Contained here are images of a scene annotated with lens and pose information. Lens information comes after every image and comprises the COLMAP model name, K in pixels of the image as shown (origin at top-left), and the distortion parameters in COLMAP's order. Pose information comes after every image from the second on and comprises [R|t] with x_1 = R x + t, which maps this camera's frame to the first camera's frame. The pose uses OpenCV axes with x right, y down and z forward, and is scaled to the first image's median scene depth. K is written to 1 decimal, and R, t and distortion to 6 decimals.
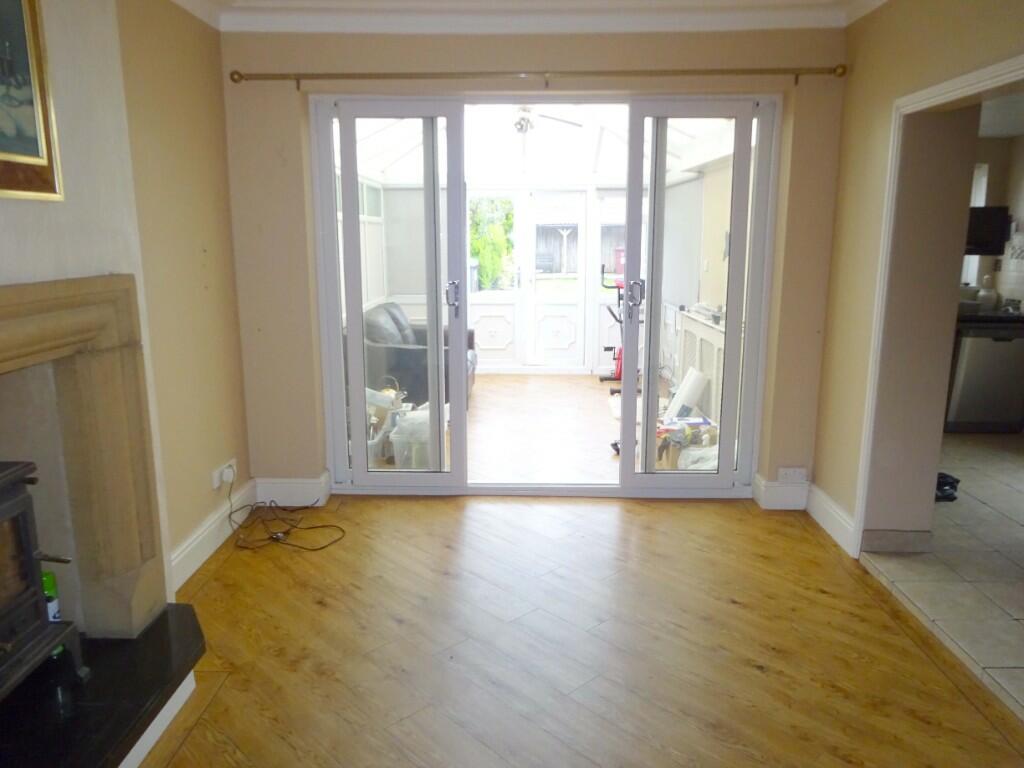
lens RADIAL K [[743.5, 0, 512.0], [0, 743.5, 384.0], [0, 0, 1]] dist [0.004927, 0.002186]
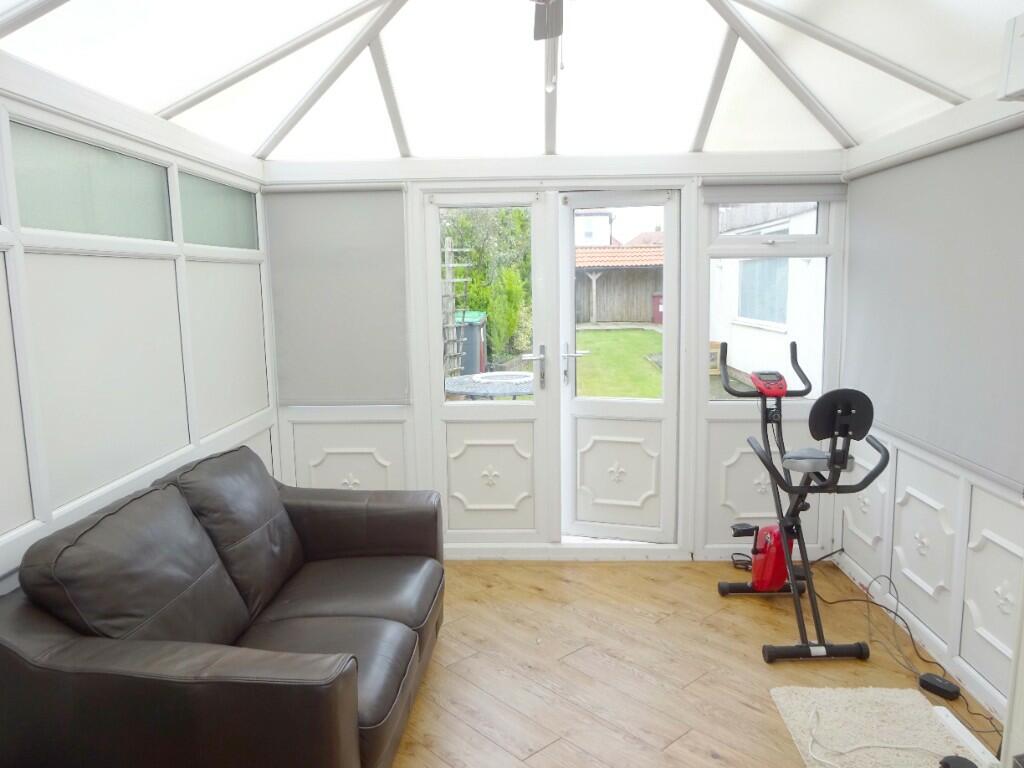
lens RADIAL K [[743.5, 0, 512.0], [0, 743.5, 384.0], [0, 0, 1]] dist [0.004927, 0.002186]
pose [[0.999520, -0.008700, -0.029731, 0.002281], [0.006946, 0.998259, -0.058574, -0.065218], [0.030188, 0.058339, 0.997840, 0.319818]]
